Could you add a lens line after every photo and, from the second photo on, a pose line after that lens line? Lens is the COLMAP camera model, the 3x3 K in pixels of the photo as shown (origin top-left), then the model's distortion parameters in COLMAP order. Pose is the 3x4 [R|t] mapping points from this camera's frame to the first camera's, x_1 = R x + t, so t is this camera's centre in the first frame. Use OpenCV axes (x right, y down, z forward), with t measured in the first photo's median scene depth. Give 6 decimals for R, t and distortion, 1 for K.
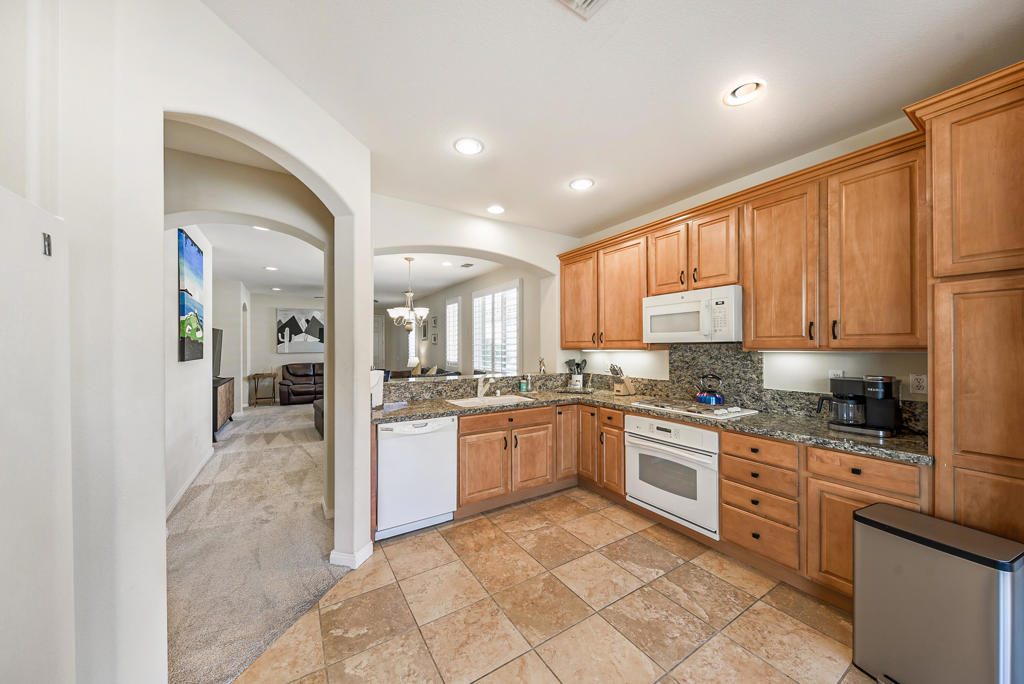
lens RADIAL K [[357.6, 0, 514.1], [0, 357.6, 346.6], [0, 0, 1]] dist [0.001399, -0.000218]
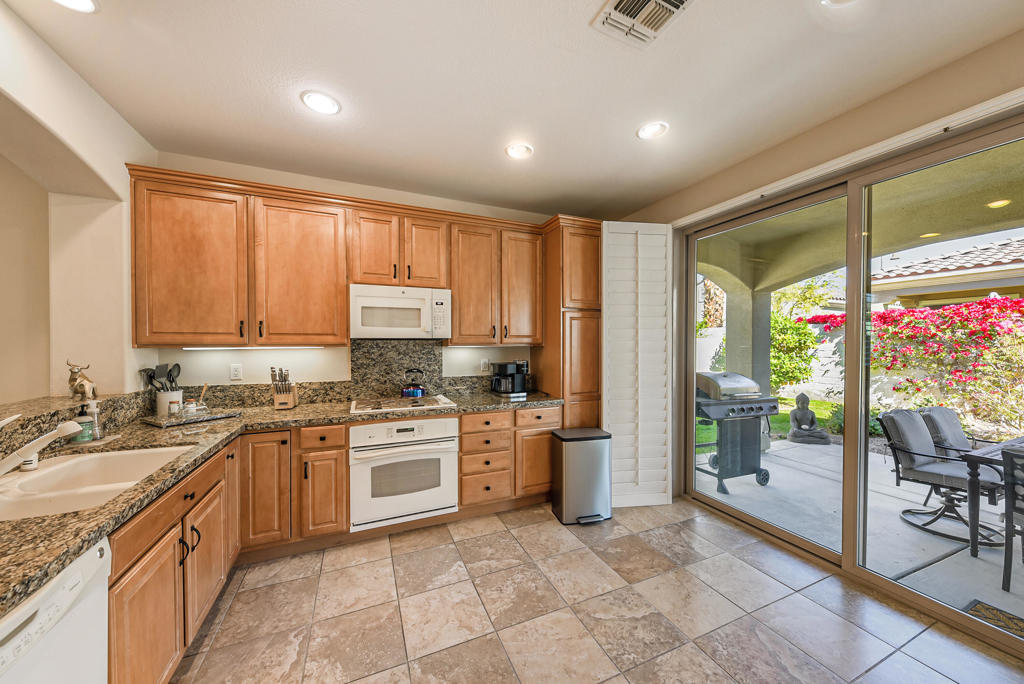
lens RADIAL K [[357.6, 0, 504.2], [0, 357.6, 347.2], [0, 0, 1]] dist [0.001399, -0.000218]
pose [[0.147094, -0.006058, 0.989104, -0.457741], [-0.001896, 0.999978, 0.006406, 0.005985], [-0.989121, -0.002818, 0.147079, 0.579725]]
